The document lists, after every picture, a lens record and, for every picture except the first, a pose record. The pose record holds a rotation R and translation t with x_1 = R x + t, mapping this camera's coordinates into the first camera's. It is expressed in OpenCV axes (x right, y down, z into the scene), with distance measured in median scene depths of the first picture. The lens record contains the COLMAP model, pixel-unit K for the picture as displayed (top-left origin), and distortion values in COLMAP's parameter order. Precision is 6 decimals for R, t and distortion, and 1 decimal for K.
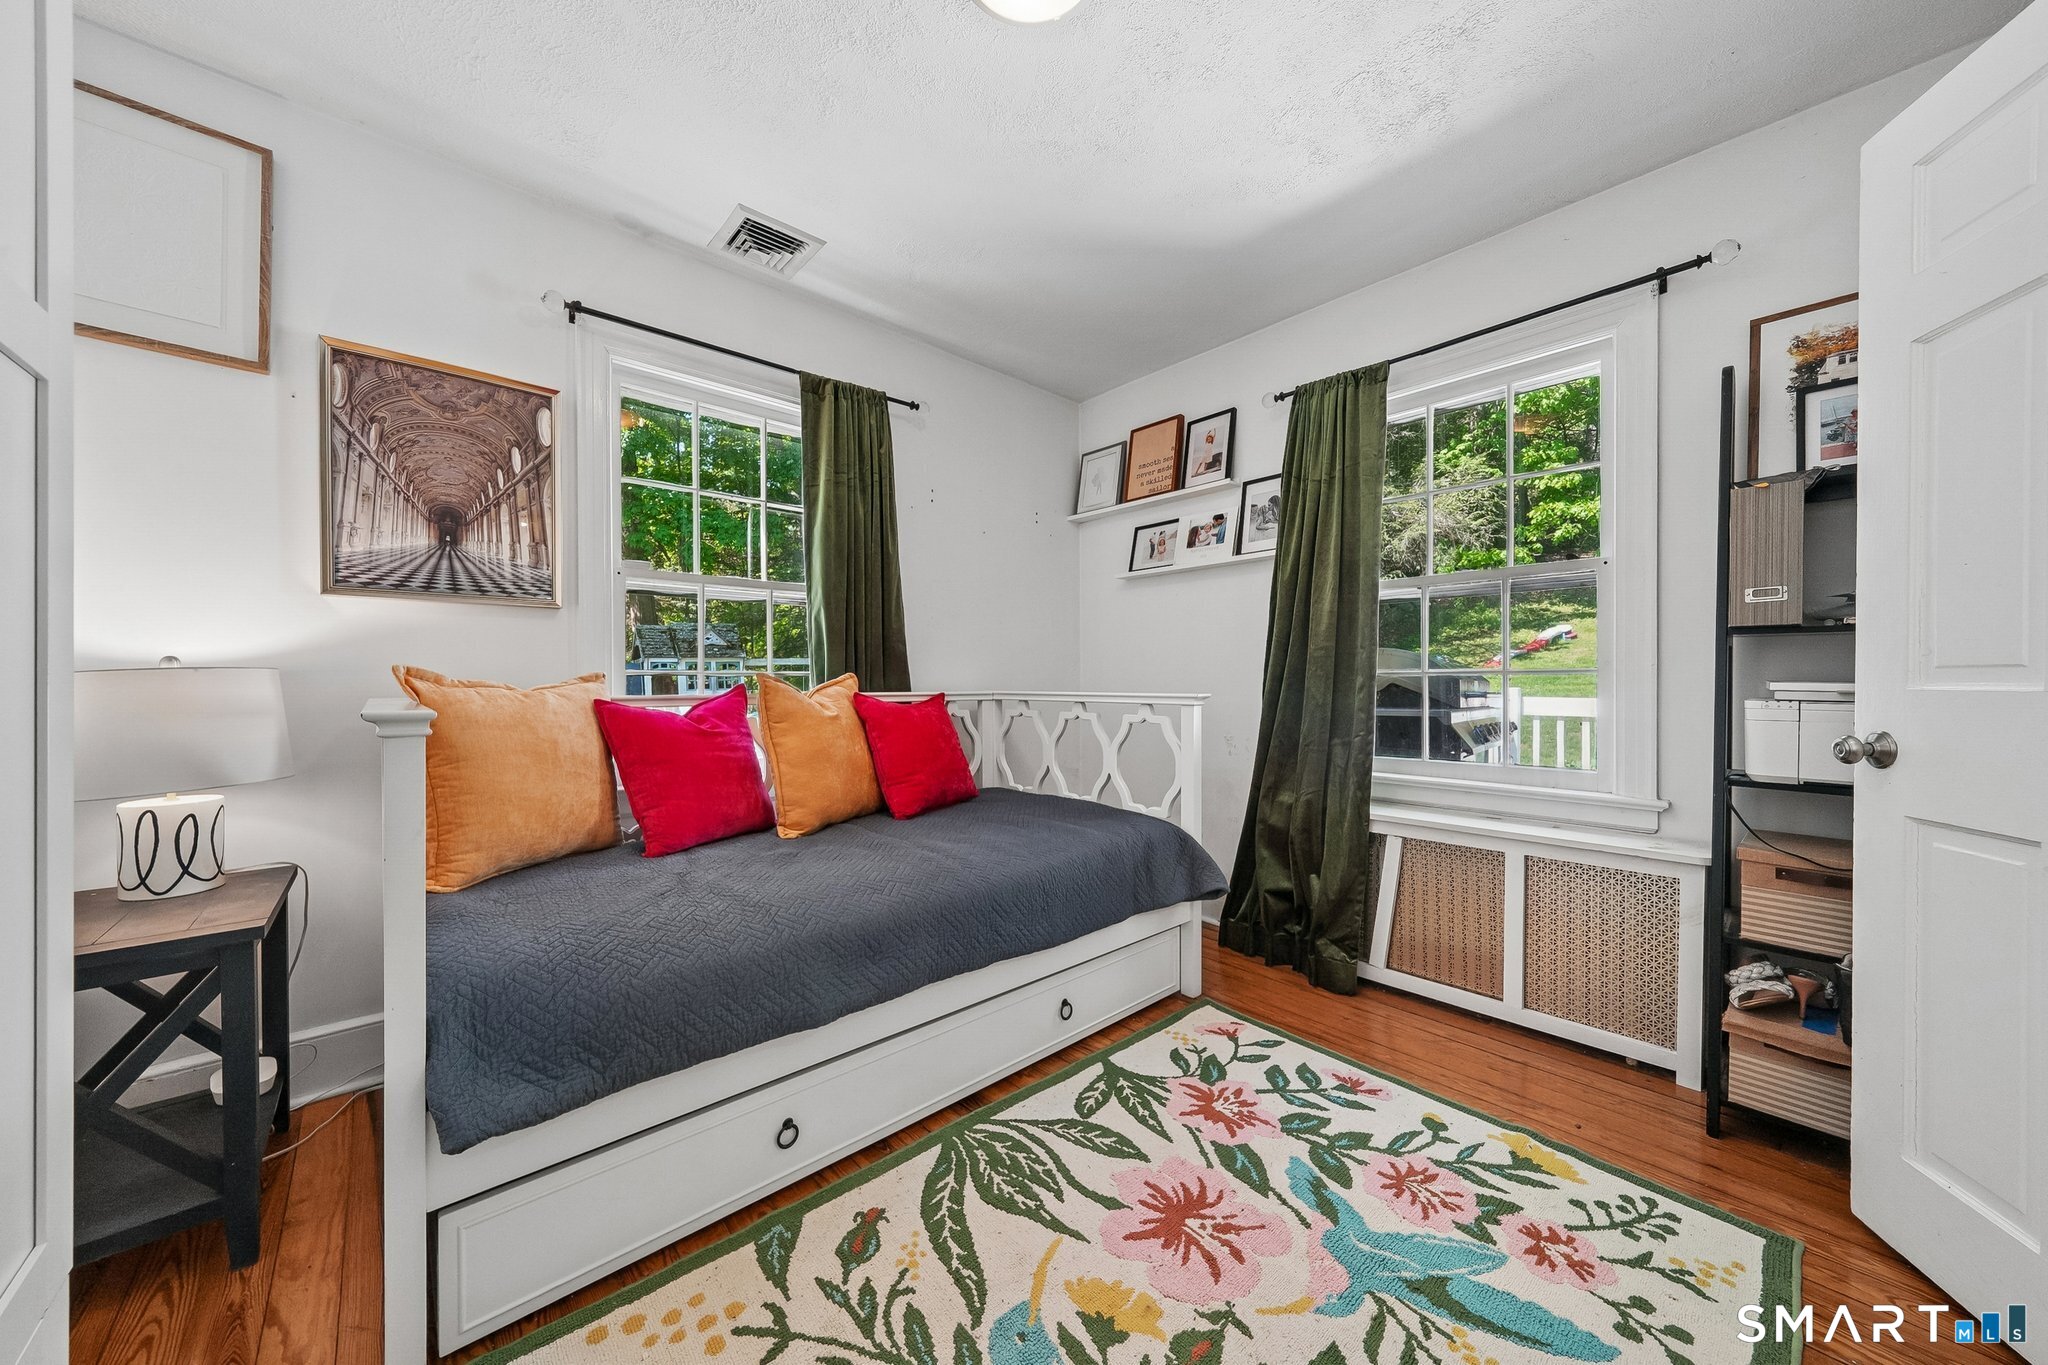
lens RADIAL K [[714.6, 0, 1022.0], [0, 714.6, 687.3], [0, 0, 1]] dist [-0.010218, 0.000323]
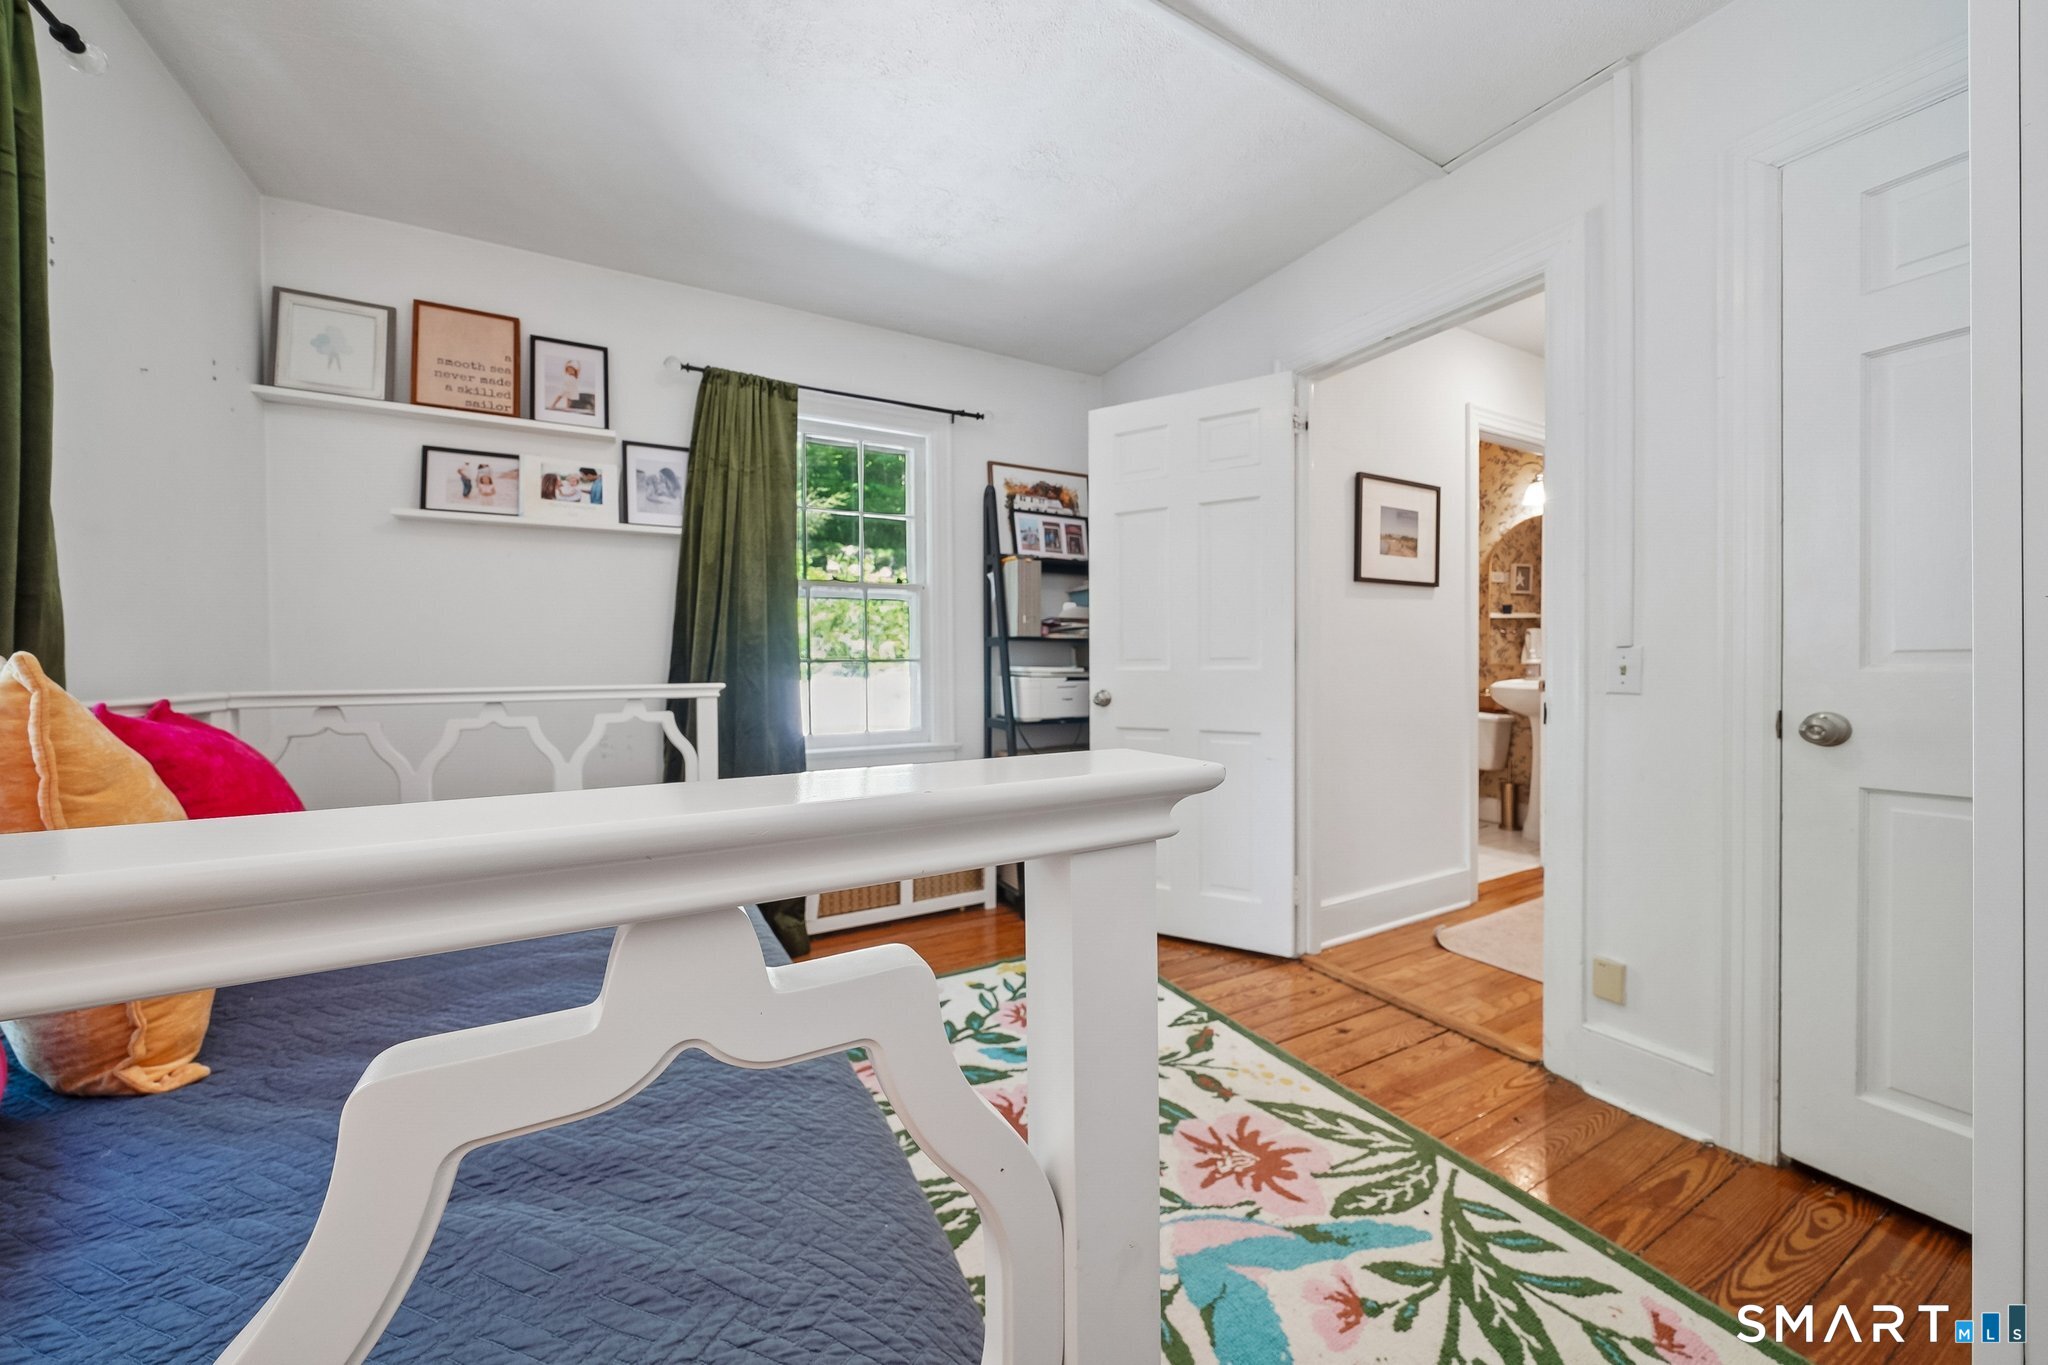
lens RADIAL K [[714.6, 0, 1021.6], [0, 714.6, 670.8], [0, 0, 1]] dist [-0.010218, 0.000323]
pose [[0.220346, -0.010389, 0.975366, -0.434384], [0.013006, 0.999886, 0.007712, -0.007186], [-0.975335, 0.010986, 0.220456, 0.342511]]
